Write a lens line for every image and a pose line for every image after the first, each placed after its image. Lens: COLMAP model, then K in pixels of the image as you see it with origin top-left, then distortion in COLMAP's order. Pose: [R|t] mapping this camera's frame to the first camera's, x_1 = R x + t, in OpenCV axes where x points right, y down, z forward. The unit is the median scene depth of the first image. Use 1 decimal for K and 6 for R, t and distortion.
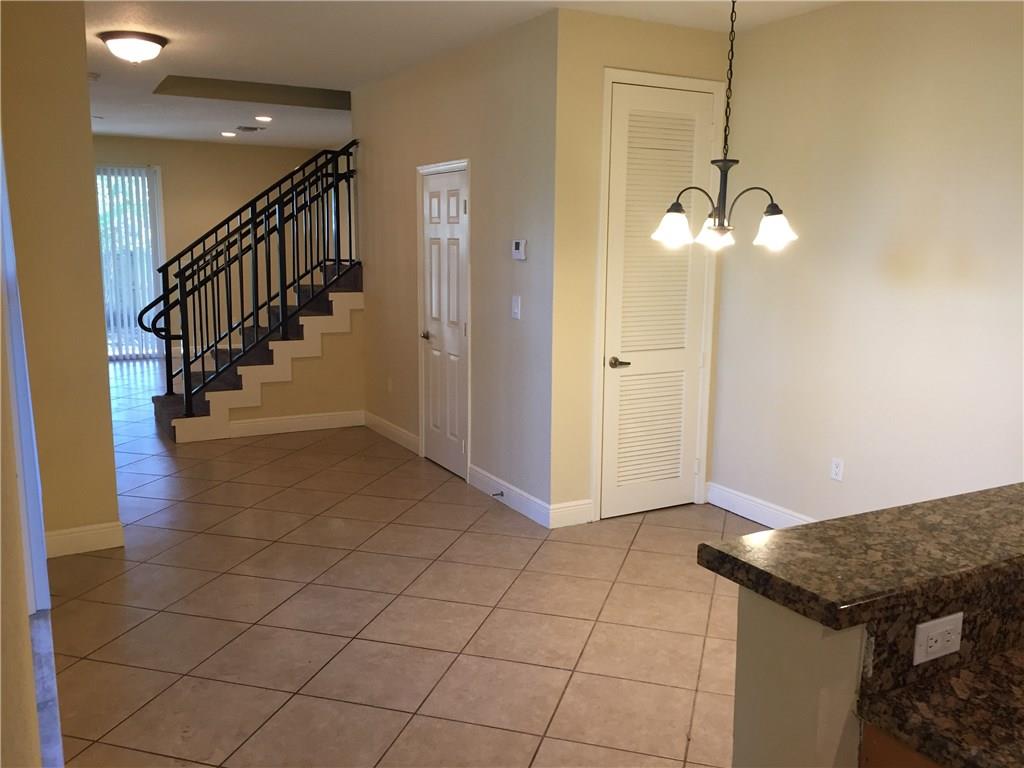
lens RADIAL K [[871.0, 0, 516.4], [0, 871.0, 381.9], [0, 0, 1]] dist [0.075242, -0.111903]
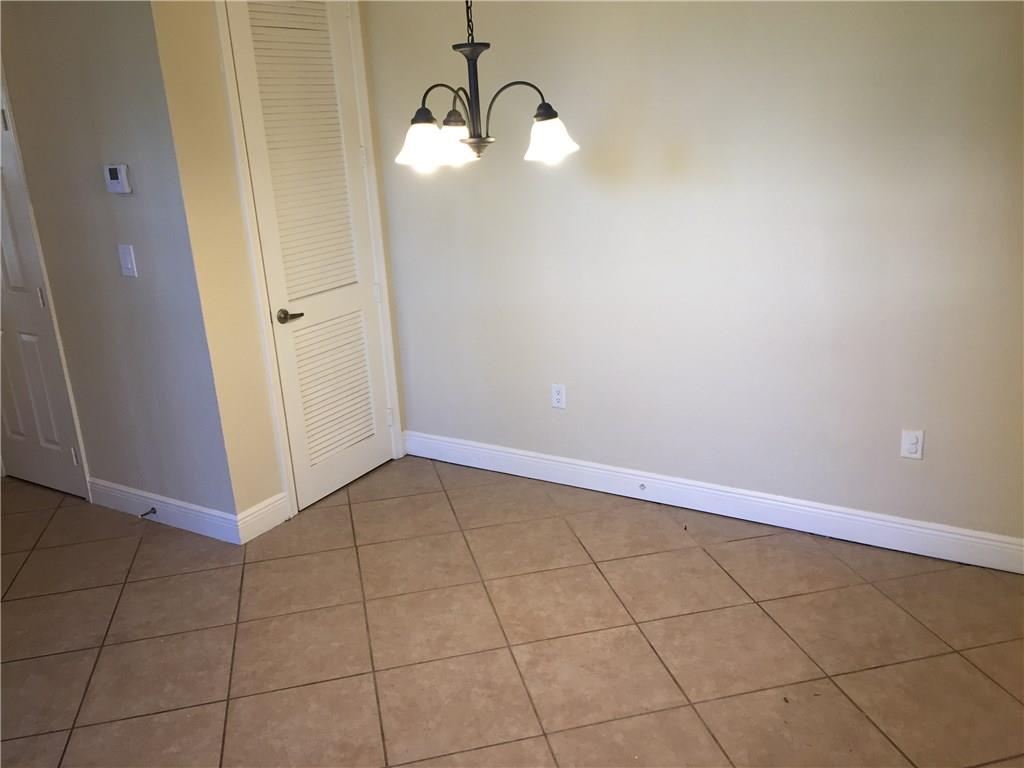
lens RADIAL K [[871.0, 0, 516.4], [0, 871.0, 381.9], [0, 0, 1]] dist [0.075242, -0.111903]
pose [[0.866144, -0.199824, 0.458110, -0.077798], [0.141928, 0.977201, 0.157906, -0.059718], [-0.479220, -0.071751, 0.874757, 0.219055]]
